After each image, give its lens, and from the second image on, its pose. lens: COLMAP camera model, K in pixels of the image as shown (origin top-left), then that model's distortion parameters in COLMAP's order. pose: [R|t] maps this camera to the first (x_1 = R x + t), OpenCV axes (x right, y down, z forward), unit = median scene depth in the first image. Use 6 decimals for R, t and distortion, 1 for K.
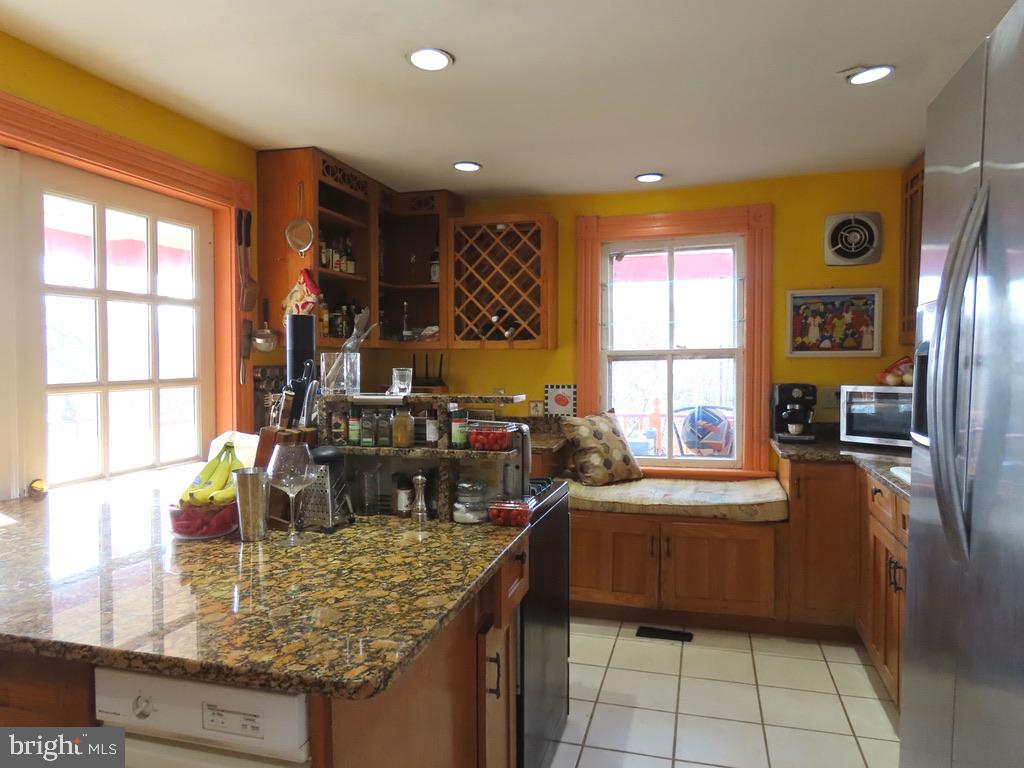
lens RADIAL K [[647.8, 0, 516.8], [0, 647.8, 378.7], [0, 0, 1]] dist [0.007574, 0.005244]
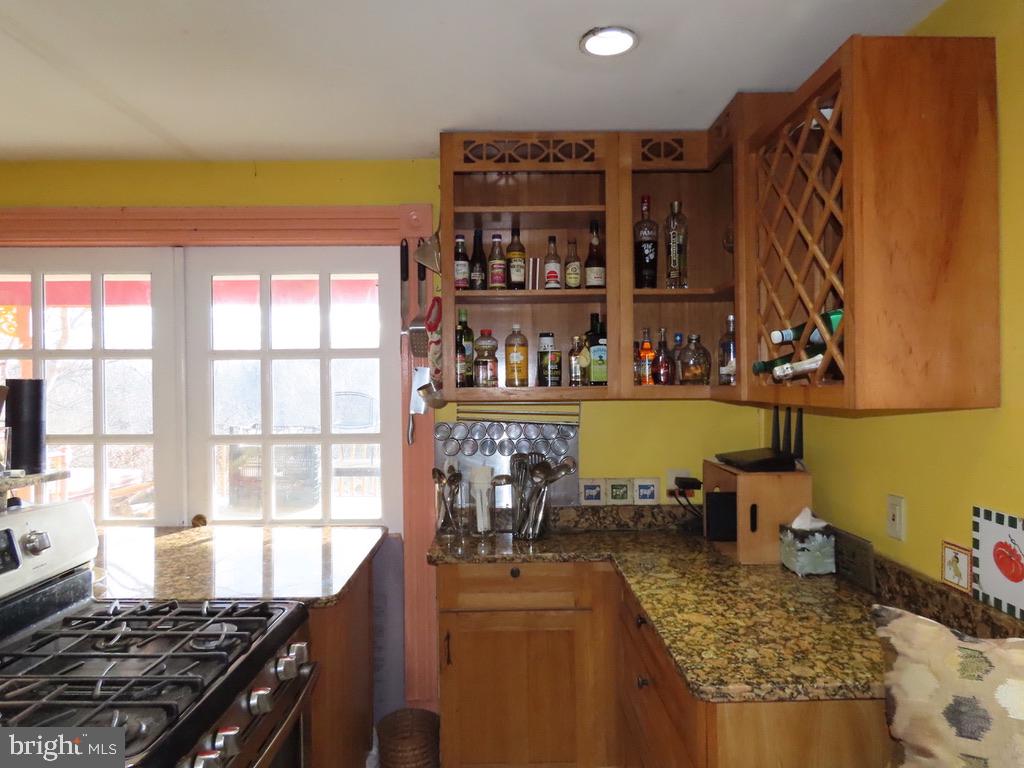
lens RADIAL K [[647.8, 0, 511.8], [0, 647.8, 382.7], [0, 0, 1]] dist [0.007574, 0.005244]
pose [[0.285485, -0.008814, -0.958343, 0.490983], [-0.025981, 0.999519, -0.016933, -0.070709], [0.958031, 0.029733, 0.285119, 1.029384]]
